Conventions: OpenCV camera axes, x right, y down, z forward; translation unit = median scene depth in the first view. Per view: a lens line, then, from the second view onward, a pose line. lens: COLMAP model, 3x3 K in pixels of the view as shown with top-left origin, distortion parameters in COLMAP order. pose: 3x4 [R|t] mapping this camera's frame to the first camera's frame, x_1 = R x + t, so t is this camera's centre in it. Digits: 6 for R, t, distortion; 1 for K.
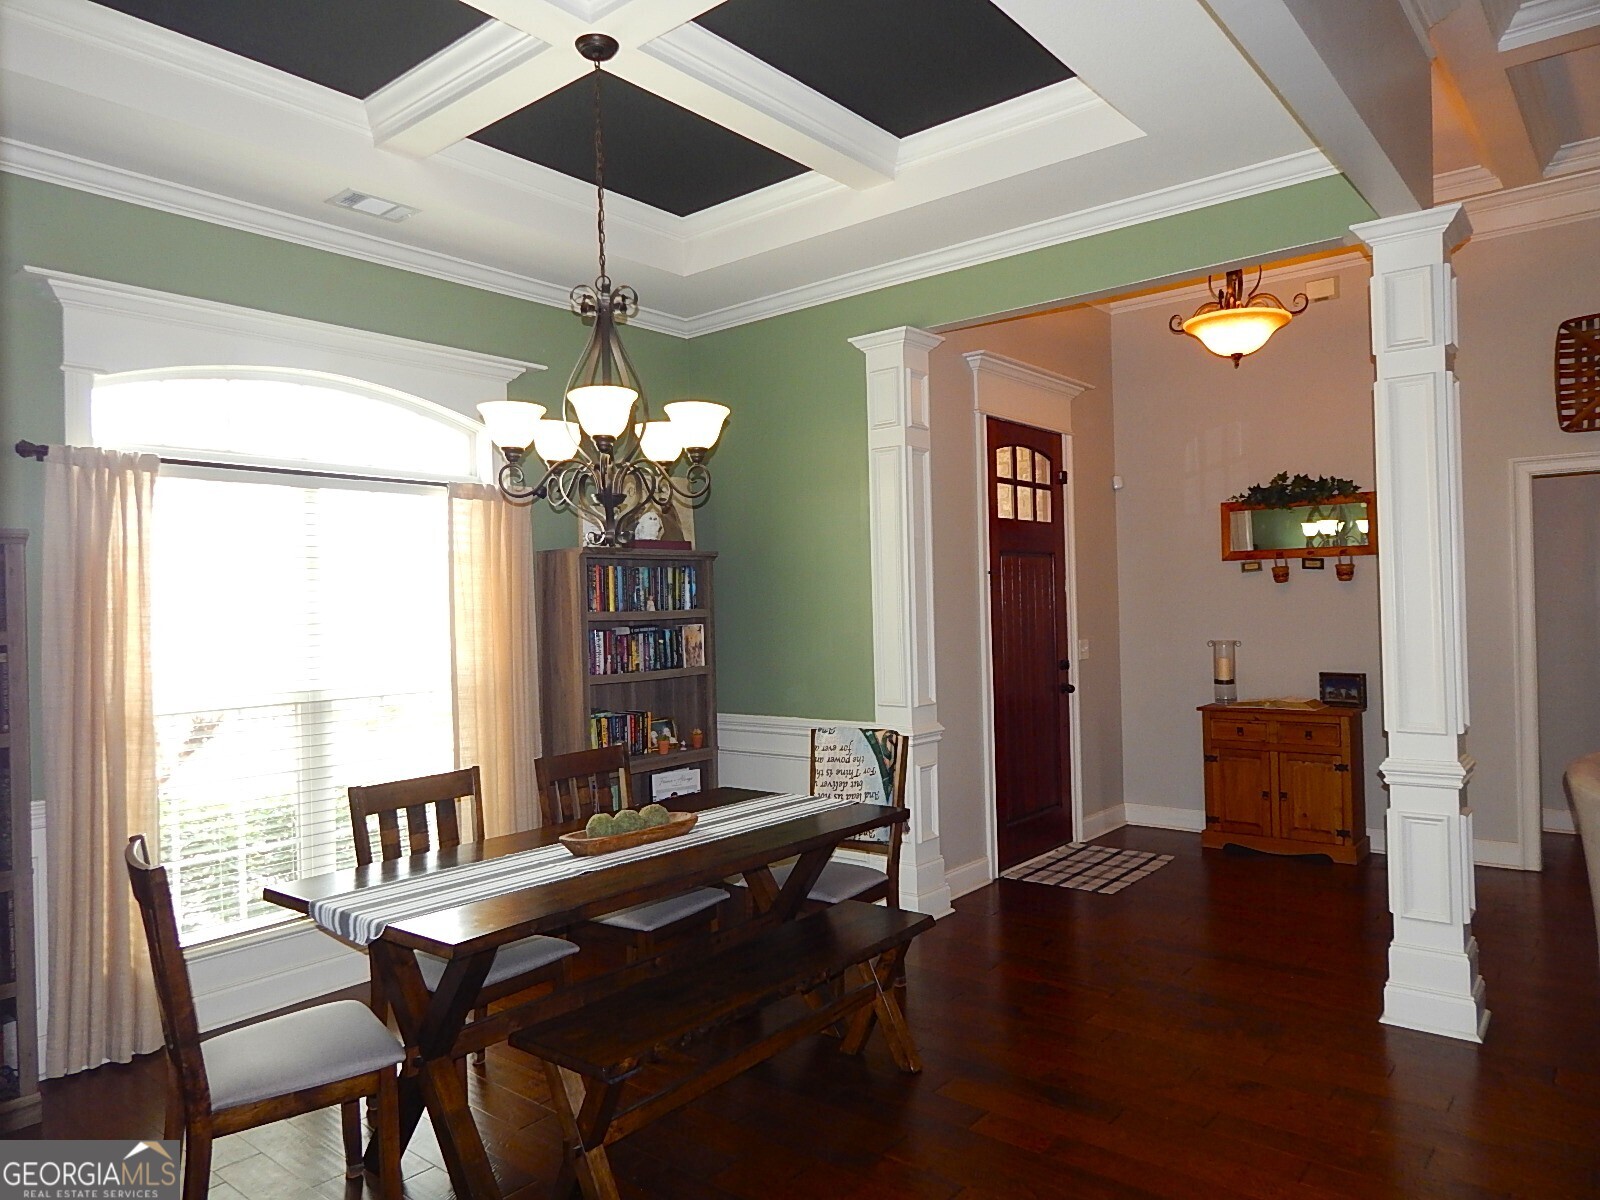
lens RADIAL K [[1077.7, 0, 816.2], [0, 1077.7, 598.0], [0, 0, 1]] dist [0.013281, -0.004822]
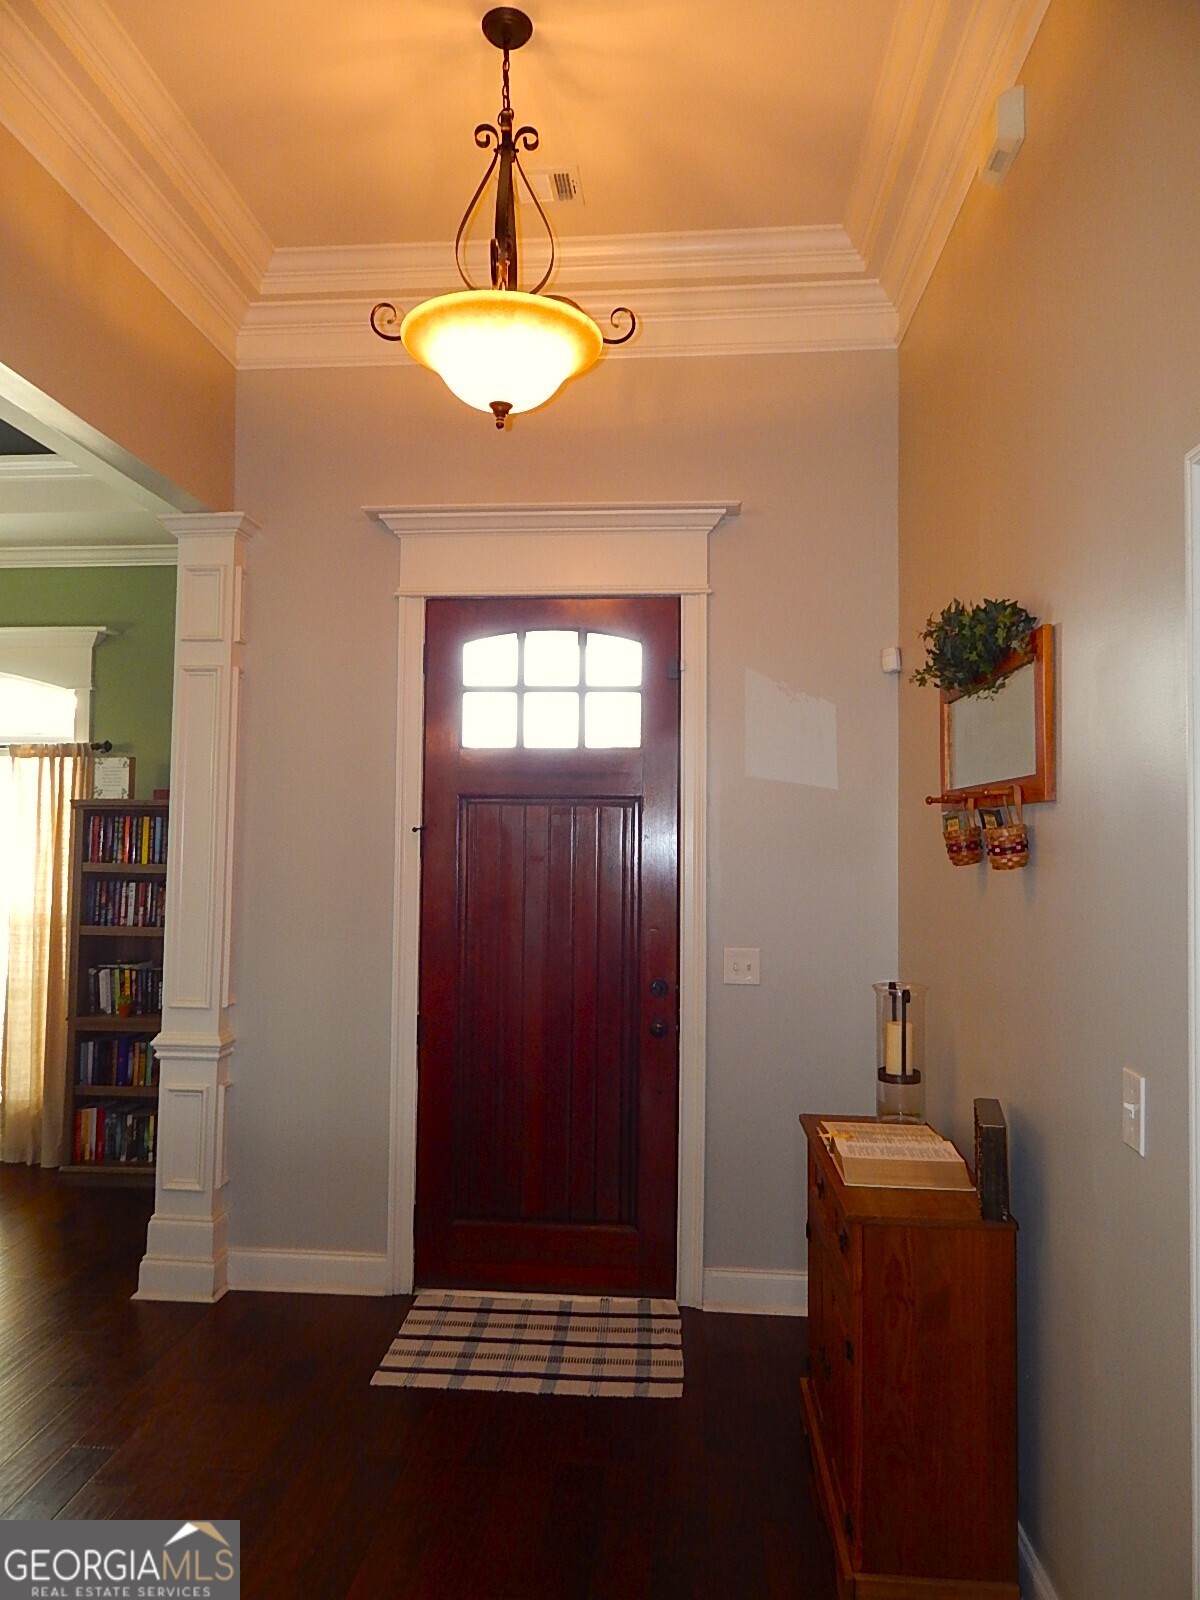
lens RADIAL K [[1077.7, 0, 592.3], [0, 1077.7, 802.2], [0, 0, 1]] dist [0.013281, -0.004822]
pose [[0.545896, -0.002669, -0.837849, 0.812065], [-0.023262, 0.999561, -0.018340, -0.032699], [0.837530, 0.029502, 0.545594, 0.752016]]
